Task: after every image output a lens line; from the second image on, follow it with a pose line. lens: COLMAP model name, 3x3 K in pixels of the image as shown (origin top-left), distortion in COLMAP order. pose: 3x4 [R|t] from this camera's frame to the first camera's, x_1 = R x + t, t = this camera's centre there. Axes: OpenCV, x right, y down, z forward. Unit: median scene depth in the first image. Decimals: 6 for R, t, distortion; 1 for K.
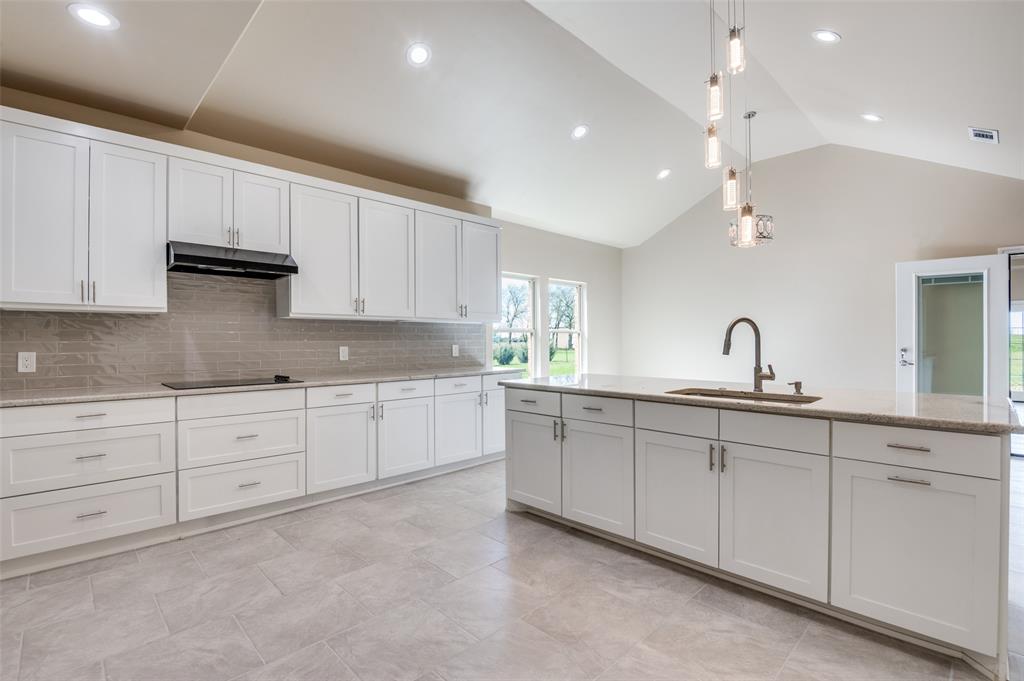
lens RADIAL K [[472.7, 0, 509.3], [0, 472.7, 340.6], [0, 0, 1]] dist [-0.014822, -0.000788]
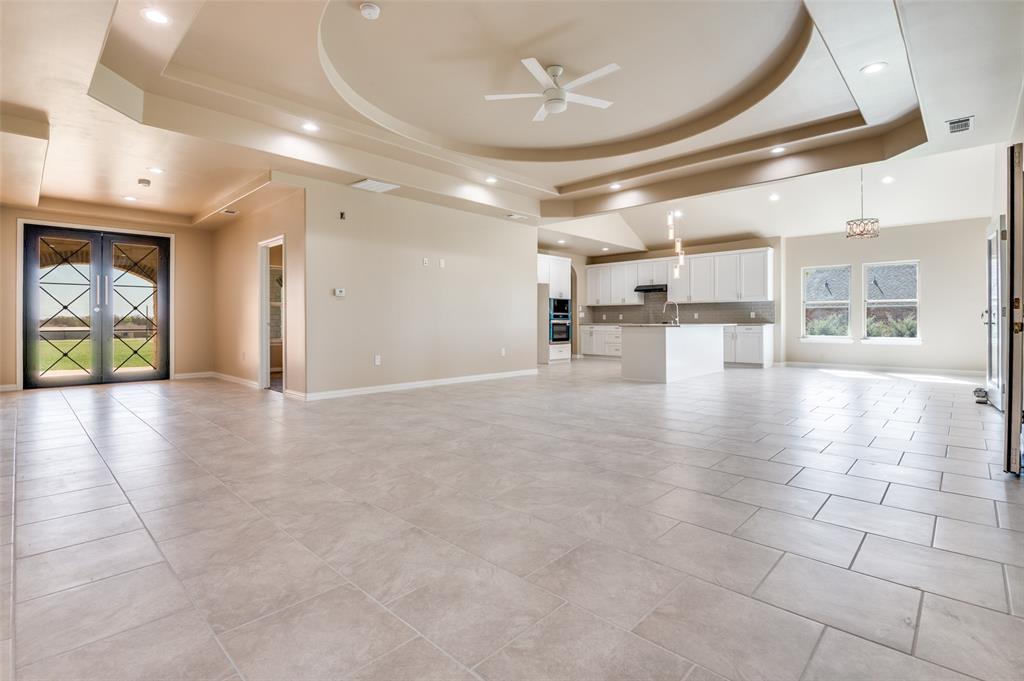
lens RADIAL K [[481.3, 0, 510.2], [0, 481.3, 324.6], [0, 0, 1]] dist [-0.002658, -0.012365]
pose [[0.035178, 0.010589, -0.999325, 2.936668], [0.003845, 0.999935, 0.010731, 0.055107], [0.999374, -0.004220, 0.035135, -0.171416]]
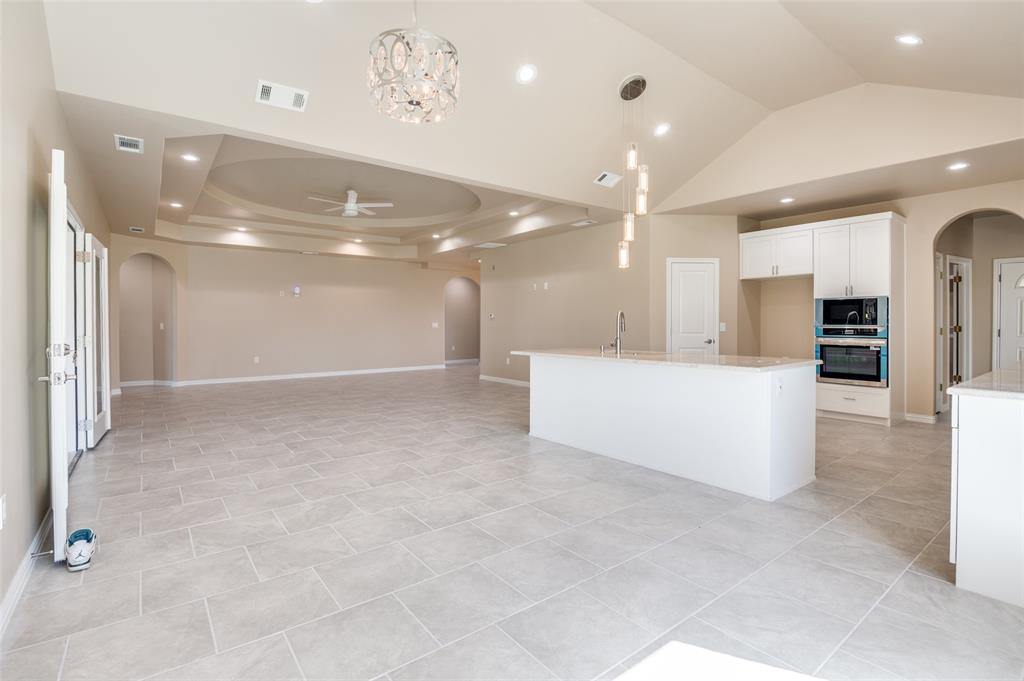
lens RADIAL K [[481.3, 0, 510.2], [0, 481.3, 324.6], [0, 0, 1]] dist [-0.002658, -0.012365]
pose [[-0.993558, 0.006843, 0.113114, 0.575349], [0.007204, 0.999970, 0.002781, -0.005350], [-0.113091, 0.003578, -0.993578, 2.209980]]
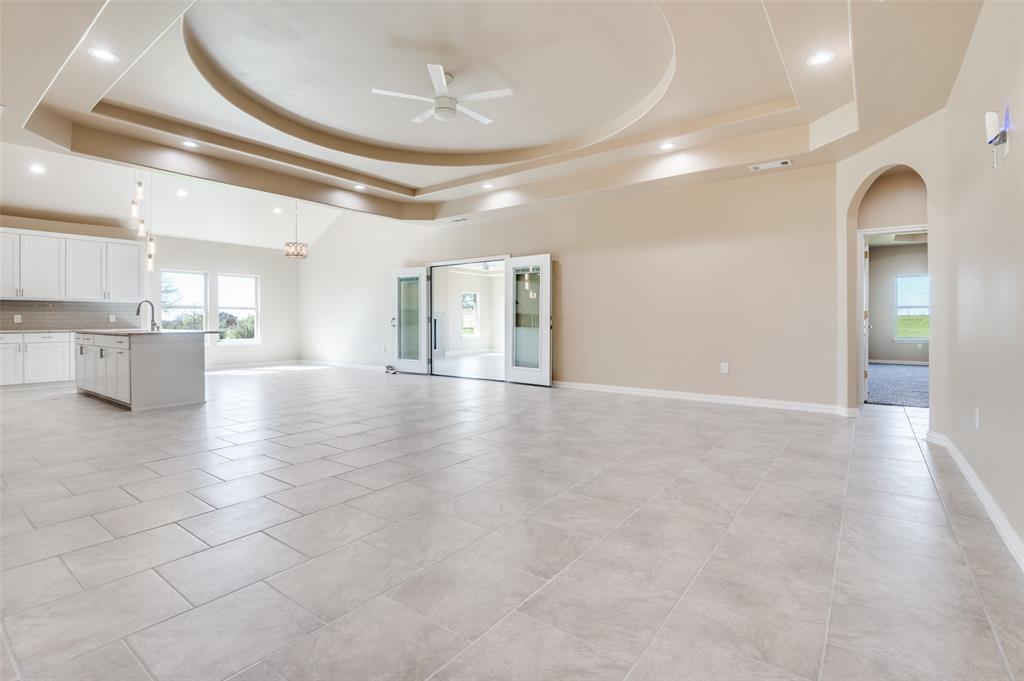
lens RADIAL K [[481.3, 0, 510.2], [0, 481.3, 324.6], [0, 0, 1]] dist [-0.002658, -0.012365]
pose [[0.987814, -0.000698, 0.155635, 1.562089], [-0.000637, 0.999963, 0.008528, 0.041724], [-0.155635, -0.008523, 0.987778, -1.371033]]
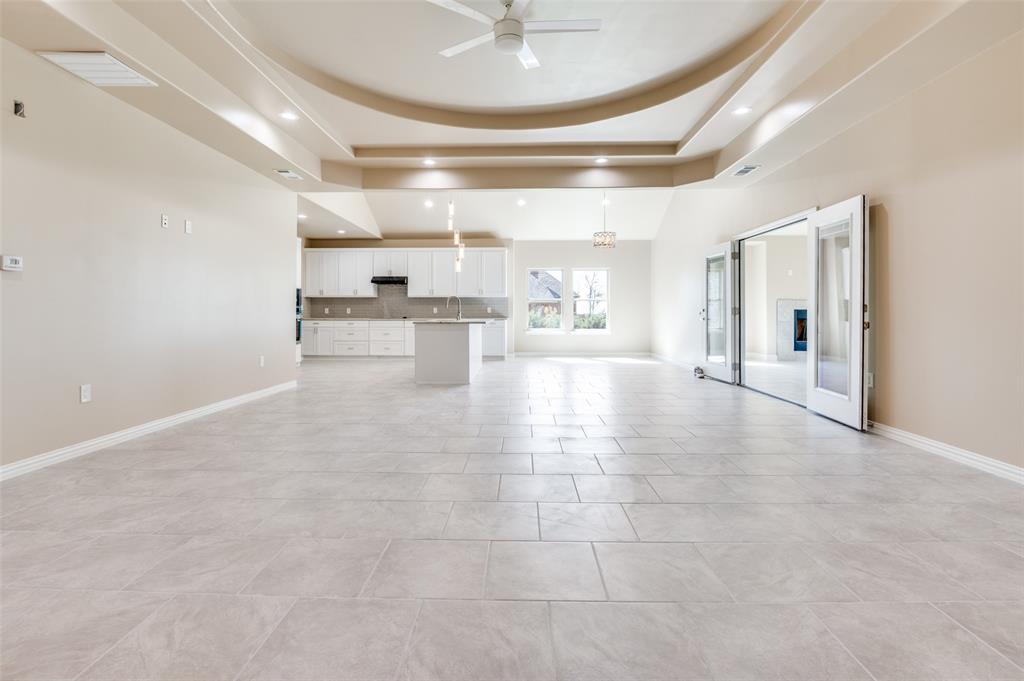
lens RADIAL K [[487.7, 0, 509.4], [0, 487.7, 311.9], [0, 0, 1]] dist [-0.017893, -0.000369]
pose [[0.699668, 0.002708, -0.714463, 2.341786], [-0.001130, 0.999996, 0.002683, 0.035916], [0.714468, -0.001070, 0.699668, -0.731415]]
